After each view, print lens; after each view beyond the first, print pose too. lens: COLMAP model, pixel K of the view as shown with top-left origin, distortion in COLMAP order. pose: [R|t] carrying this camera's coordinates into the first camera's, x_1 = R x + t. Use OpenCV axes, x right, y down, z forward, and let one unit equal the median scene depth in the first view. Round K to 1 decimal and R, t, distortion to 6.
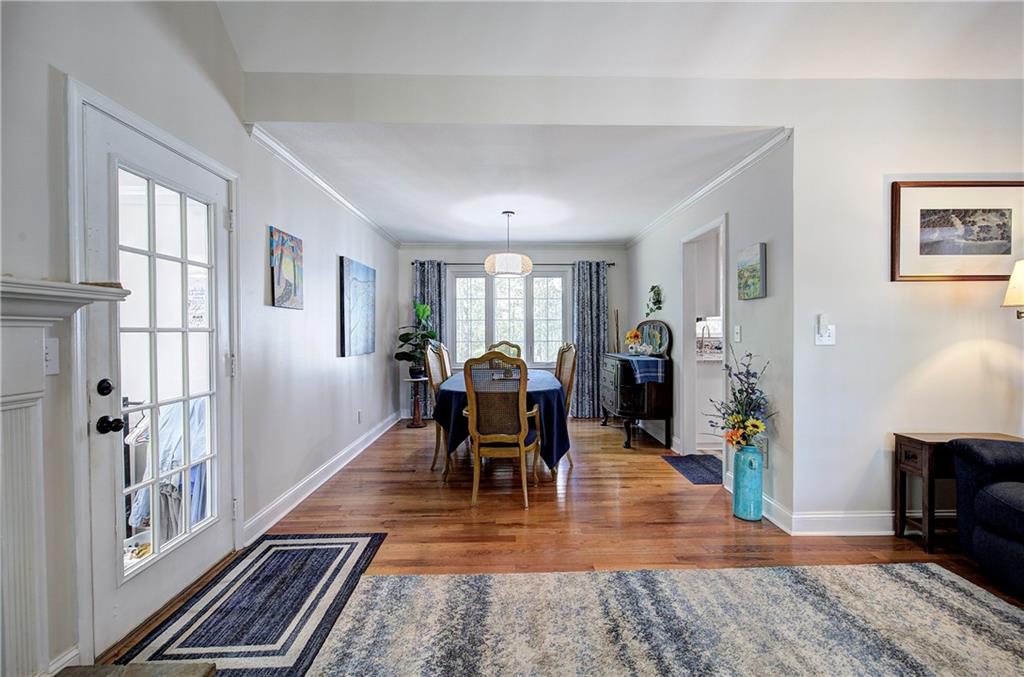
lens RADIAL K [[433.9, 0, 525.0], [0, 433.9, 335.8], [0, 0, 1]] dist [-0.005026, 0.000527]
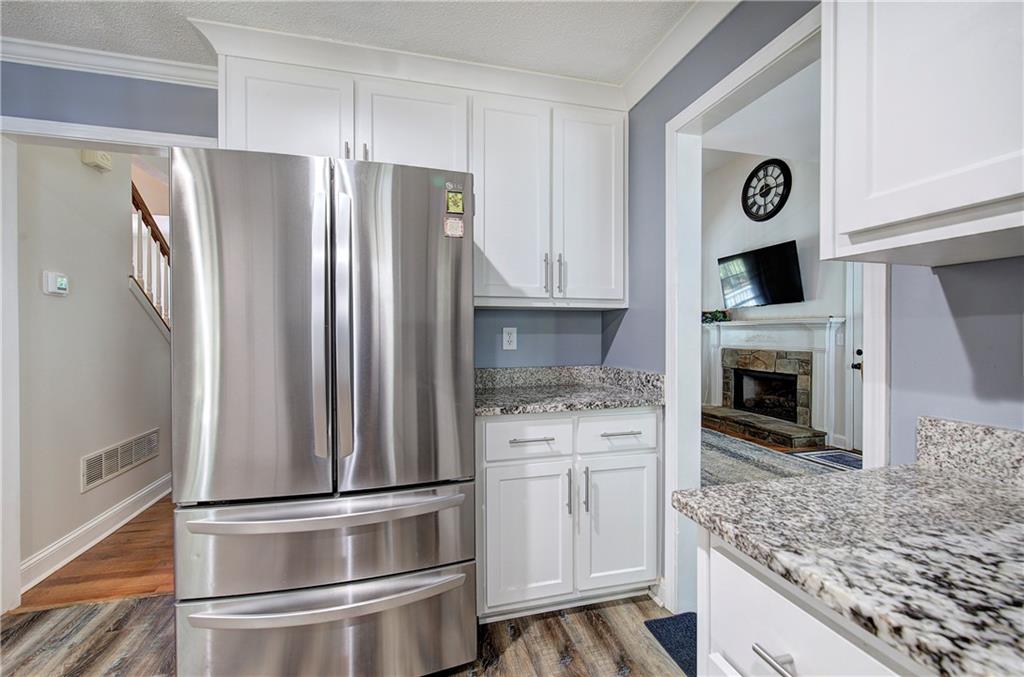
lens RADIAL K [[433.9, 0, 512.8], [0, 433.9, 338.3], [0, 0, 1]] dist [-0.005026, 0.000527]
pose [[-0.973434, 0.006618, -0.228871, 1.186289], [0.002159, 0.999803, 0.019727, -0.016475], [0.228957, 0.018709, -0.973257, 2.135519]]
